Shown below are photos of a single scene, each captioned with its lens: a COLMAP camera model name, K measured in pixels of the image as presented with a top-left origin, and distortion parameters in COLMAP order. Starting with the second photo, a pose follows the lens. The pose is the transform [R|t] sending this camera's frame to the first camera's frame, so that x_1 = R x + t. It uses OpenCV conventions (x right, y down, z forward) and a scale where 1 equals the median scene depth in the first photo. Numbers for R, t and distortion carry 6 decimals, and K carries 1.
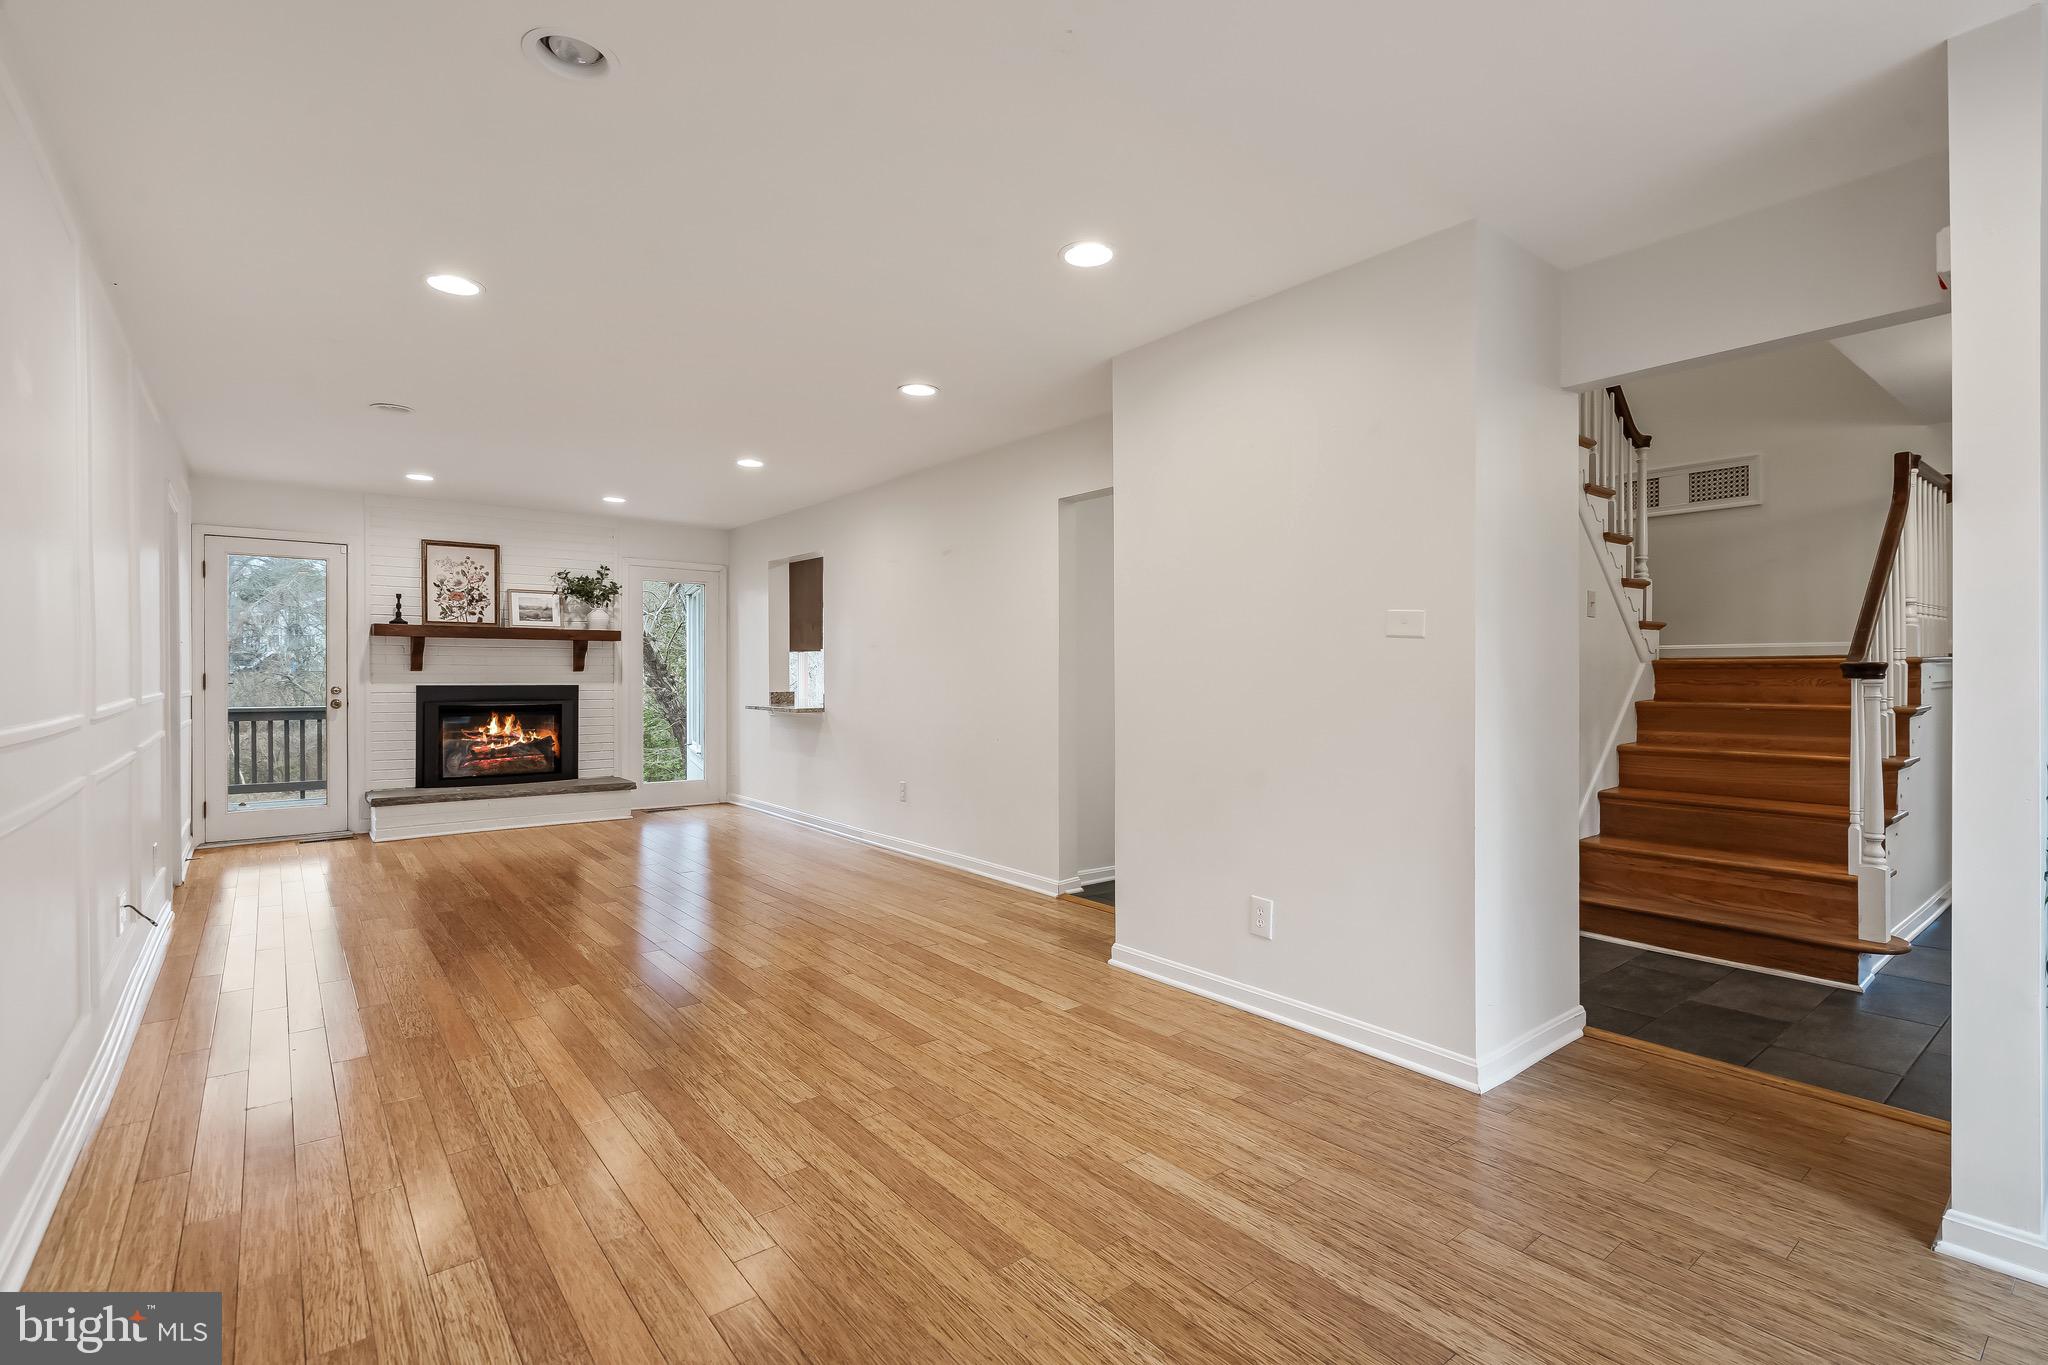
lens RADIAL K [[944.9, 0, 1008.5], [0, 944.9, 673.4], [0, 0, 1]] dist [-0.007350, 0.002611]
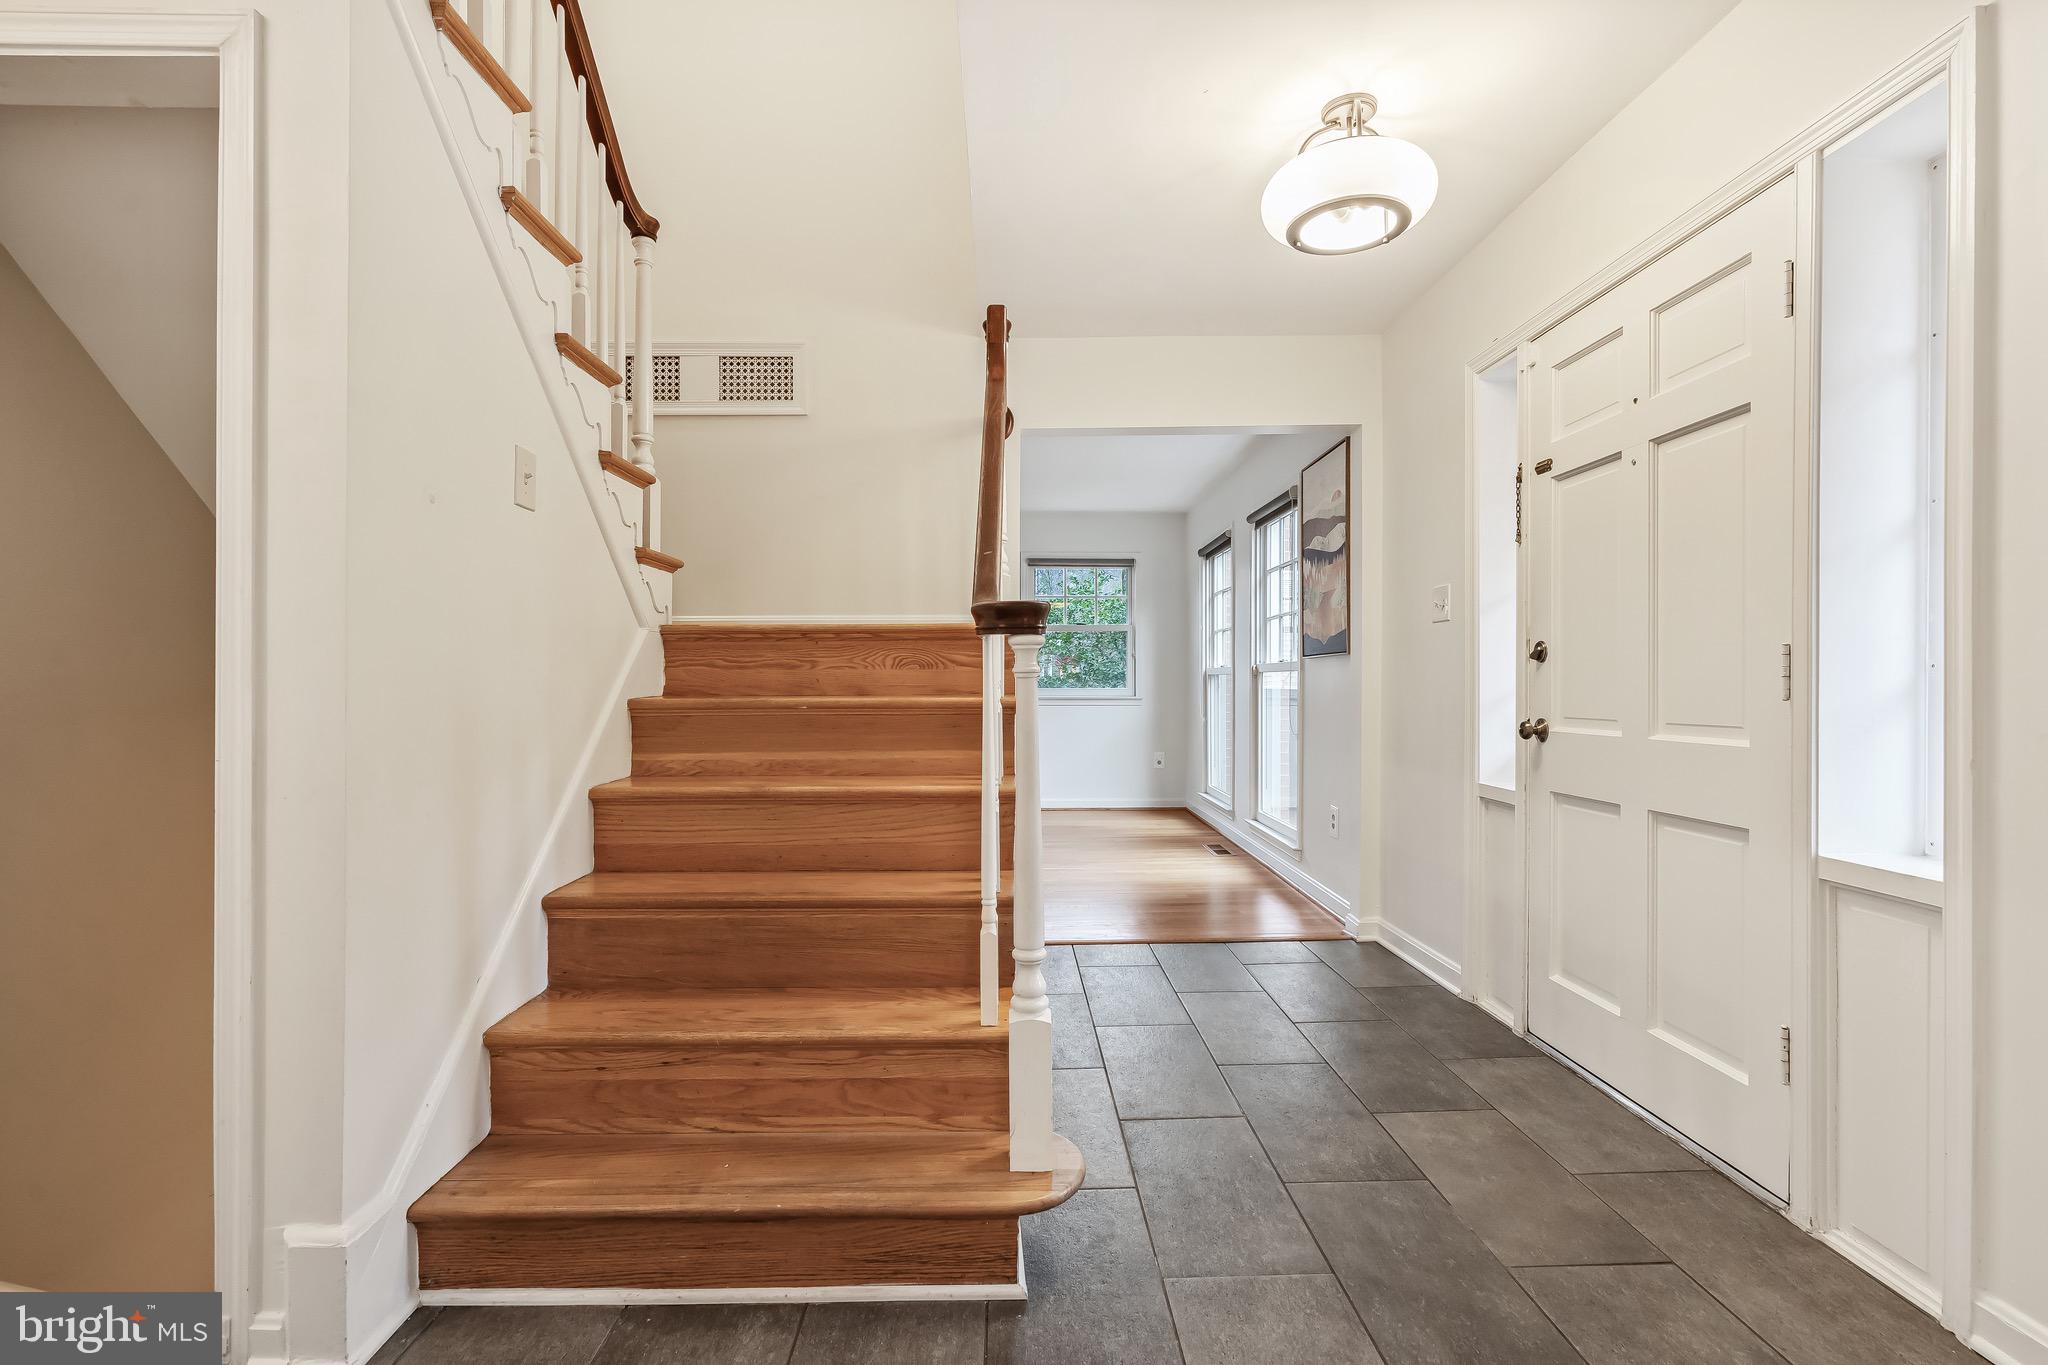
lens RADIAL K [[944.9, 0, 1012.8], [0, 944.9, 682.9], [0, 0, 1]] dist [-0.007350, 0.002611]
pose [[0.607945, 0.000155, 0.793979, 0.378960], [0.005619, 0.999974, -0.004498, 0.024565], [-0.793959, 0.007196, 0.607928, 0.512317]]
